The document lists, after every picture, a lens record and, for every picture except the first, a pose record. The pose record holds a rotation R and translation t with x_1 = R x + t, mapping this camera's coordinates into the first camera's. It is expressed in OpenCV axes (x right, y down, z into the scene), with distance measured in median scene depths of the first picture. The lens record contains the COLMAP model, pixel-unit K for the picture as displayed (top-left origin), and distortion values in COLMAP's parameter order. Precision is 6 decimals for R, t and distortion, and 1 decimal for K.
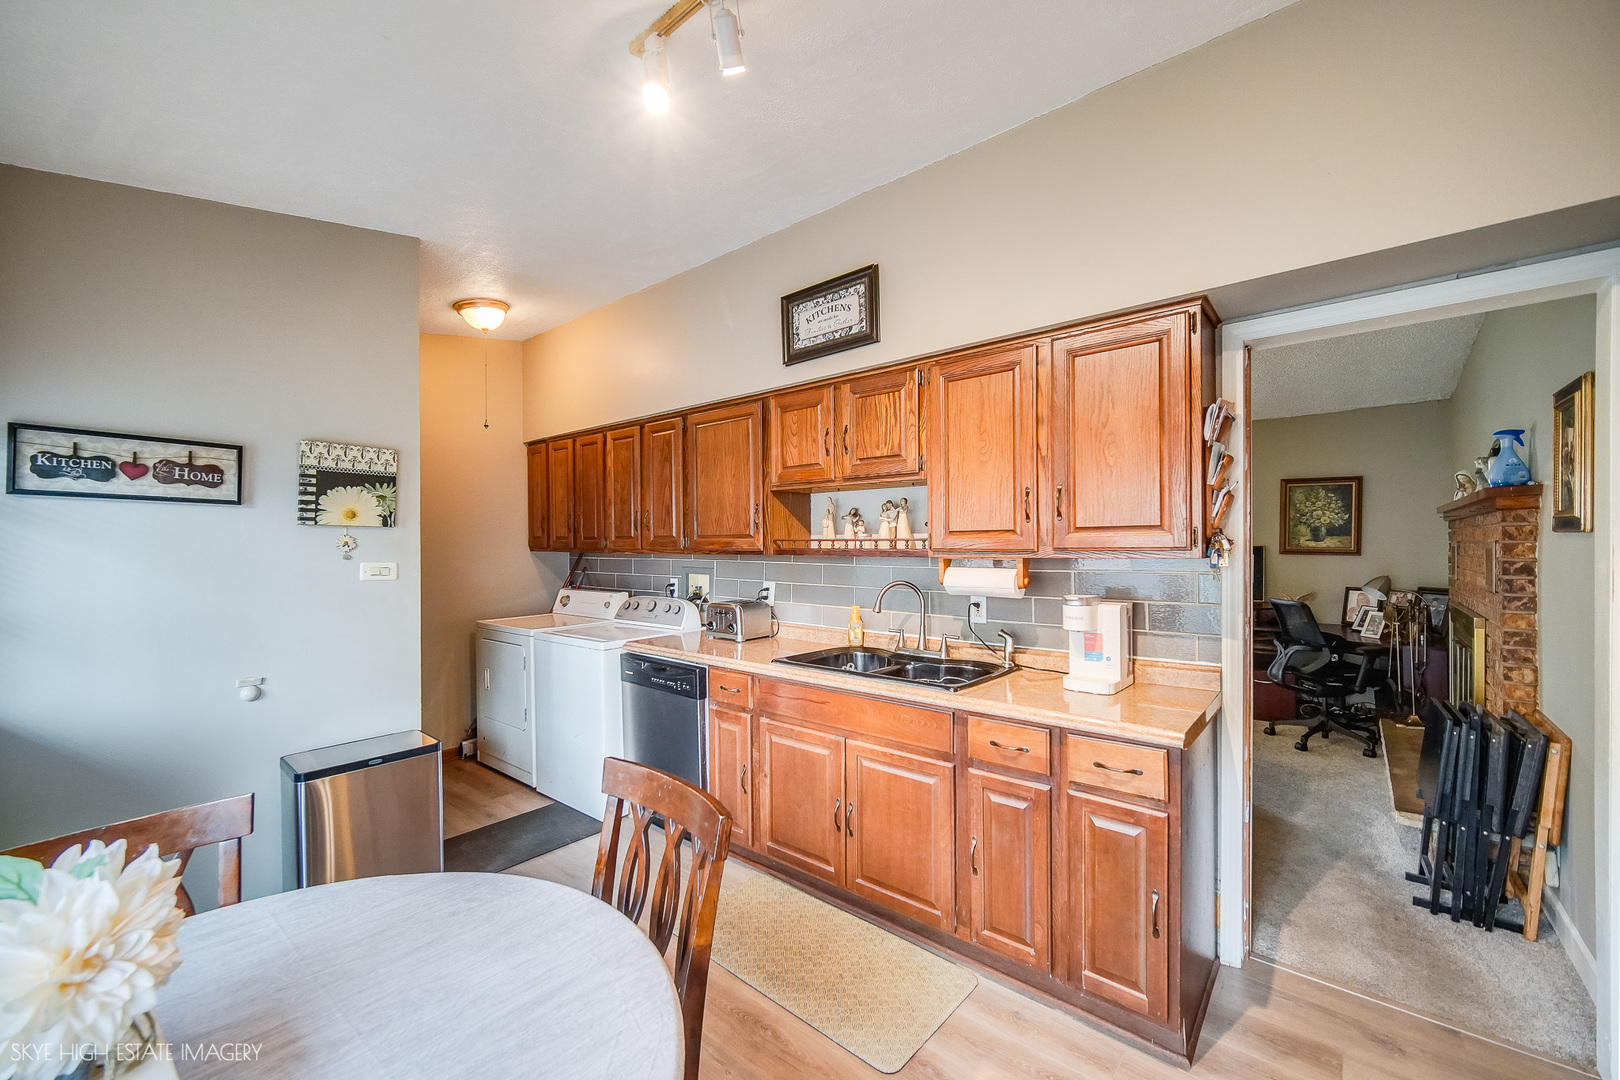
lens RADIAL K [[649.5, 0, 803.7], [0, 649.5, 541.7], [0, 0, 1]] dist [0.000440, -0.000119]
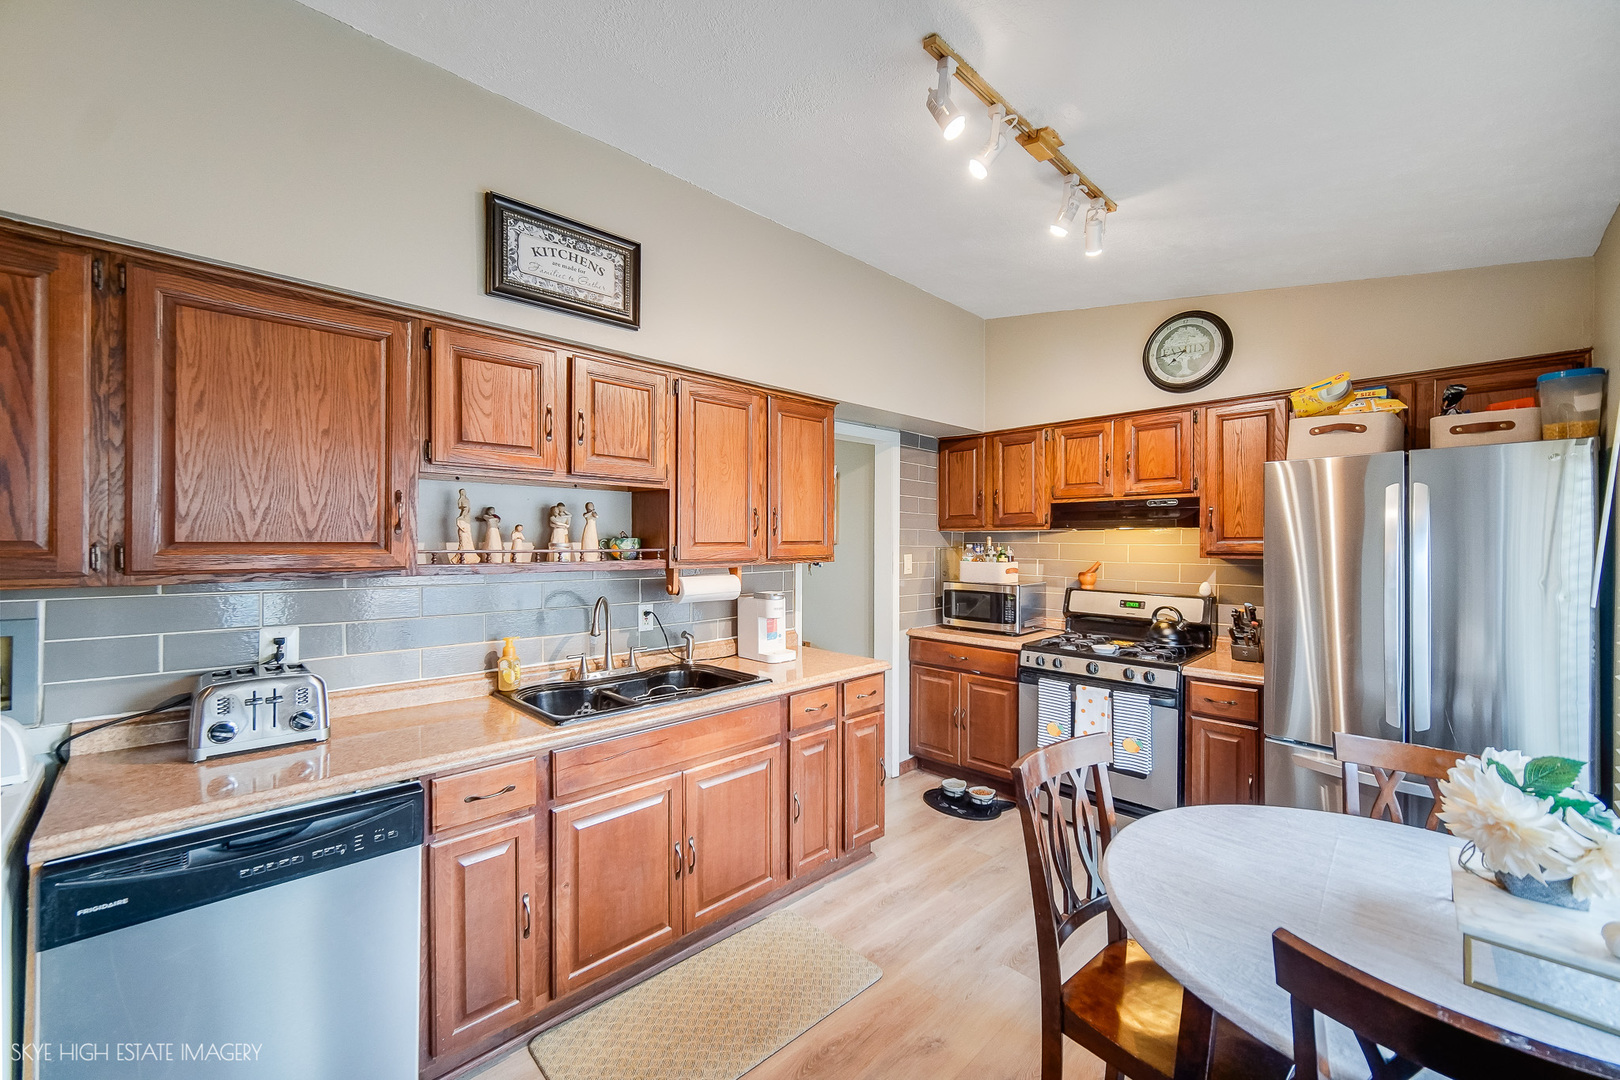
lens RADIAL K [[649.5, 0, 804.6], [0, 649.5, 544.3], [0, 0, 1]] dist [0.000440, -0.000119]
pose [[0.078490, 0.004027, 0.996907, -0.769570], [0.000155, 0.999992, -0.004052, -0.008964], [-0.996915, 0.000473, 0.078489, 0.706569]]
